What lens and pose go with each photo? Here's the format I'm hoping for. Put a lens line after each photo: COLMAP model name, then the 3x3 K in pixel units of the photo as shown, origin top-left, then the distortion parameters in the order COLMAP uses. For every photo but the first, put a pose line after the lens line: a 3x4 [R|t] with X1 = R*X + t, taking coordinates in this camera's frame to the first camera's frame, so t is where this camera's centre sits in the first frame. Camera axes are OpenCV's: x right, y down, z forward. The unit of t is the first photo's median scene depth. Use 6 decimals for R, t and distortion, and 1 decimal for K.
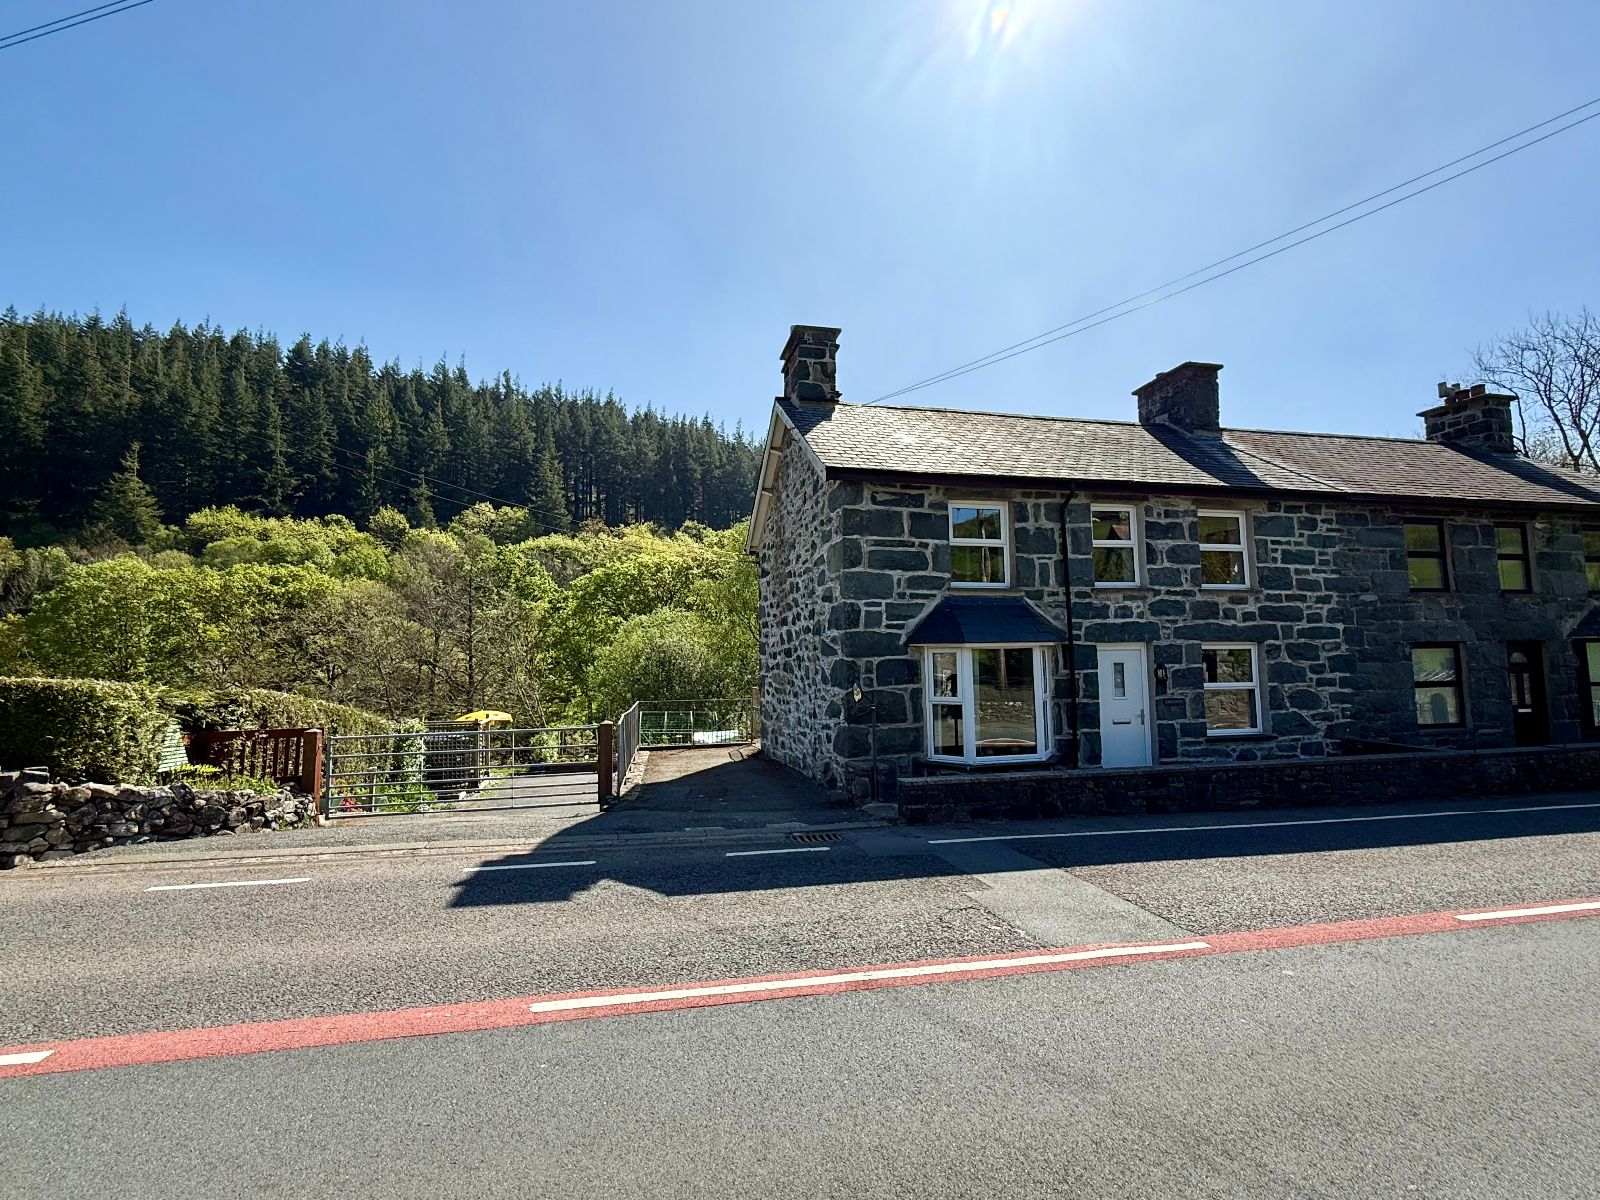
lens RADIAL K [[749.4, 0, 800.6], [0, 749.4, 596.3], [0, 0, 1]] dist [-0.002854, 0.000918]
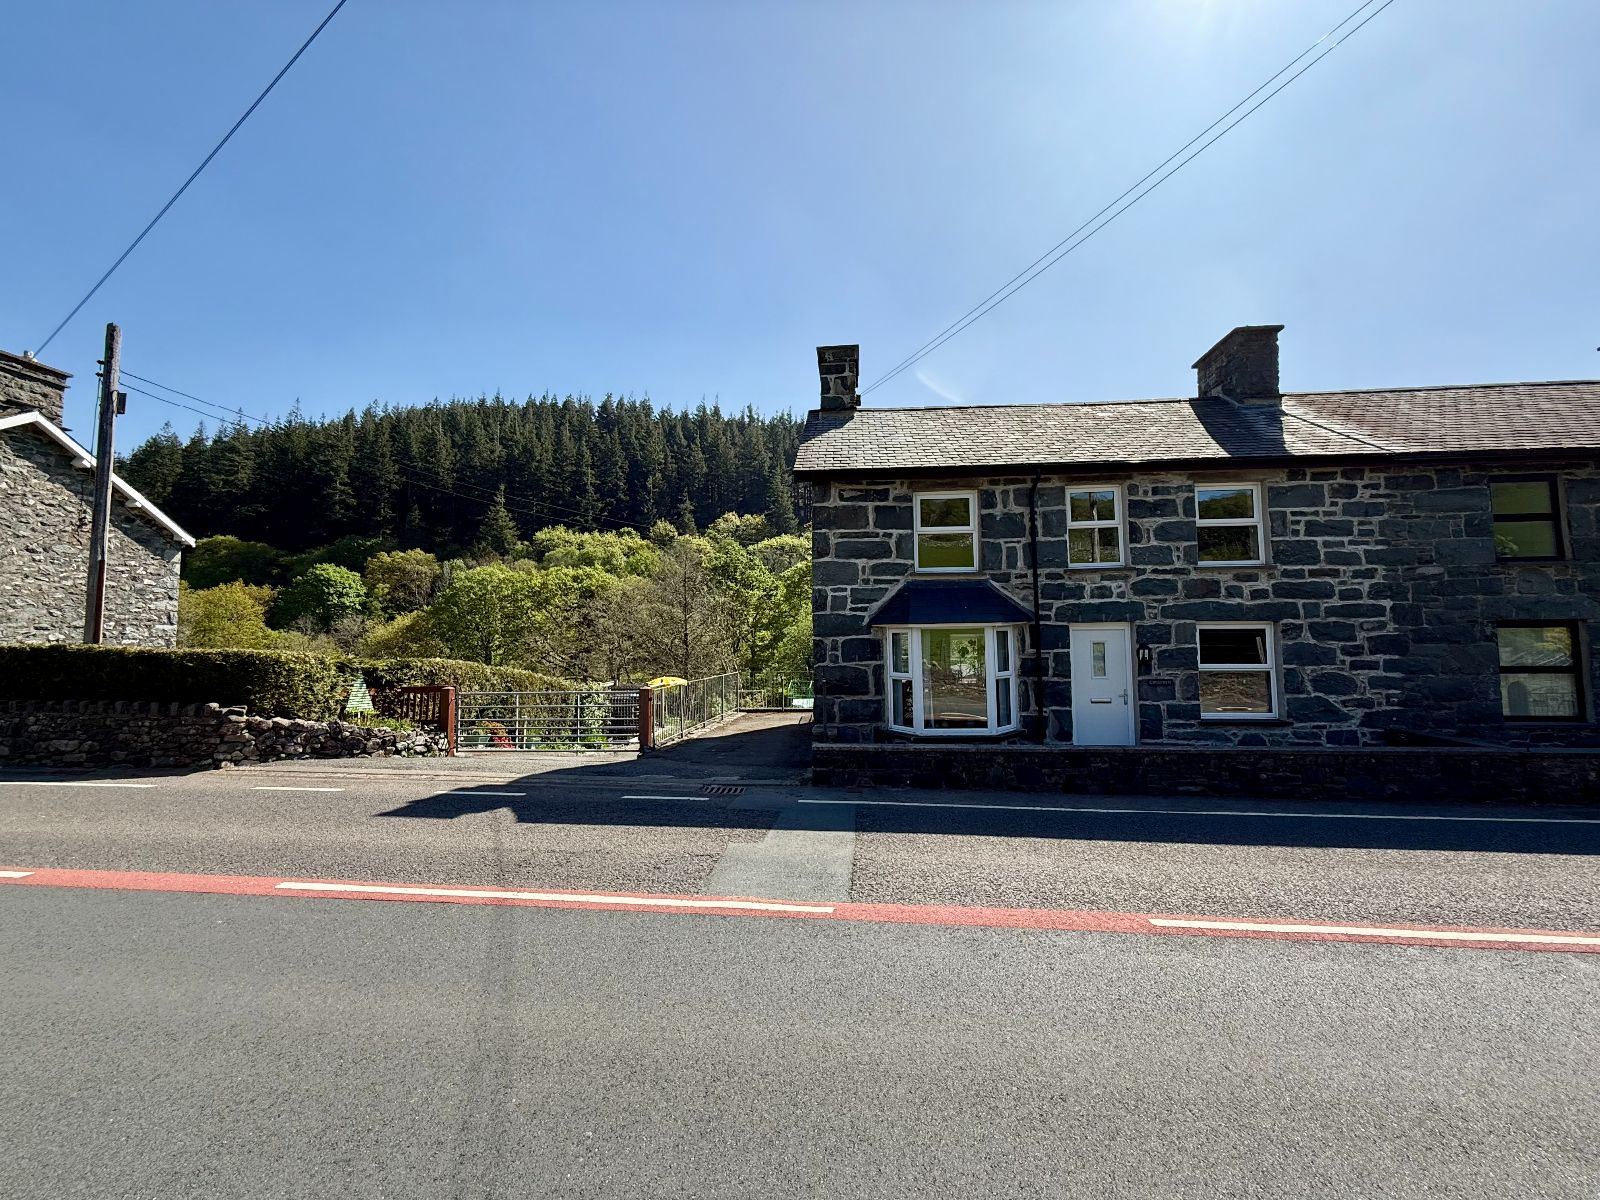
lens RADIAL K [[645.5, 0, 801.4], [0, 645.5, 597.5], [0, 0, 1]] dist [-0.000129, -0.000179]
pose [[0.950963, -0.016521, -0.308863, 0.300114], [0.023542, 0.999542, 0.019019, 0.001991], [0.308408, -0.025358, 0.950916, 0.049251]]
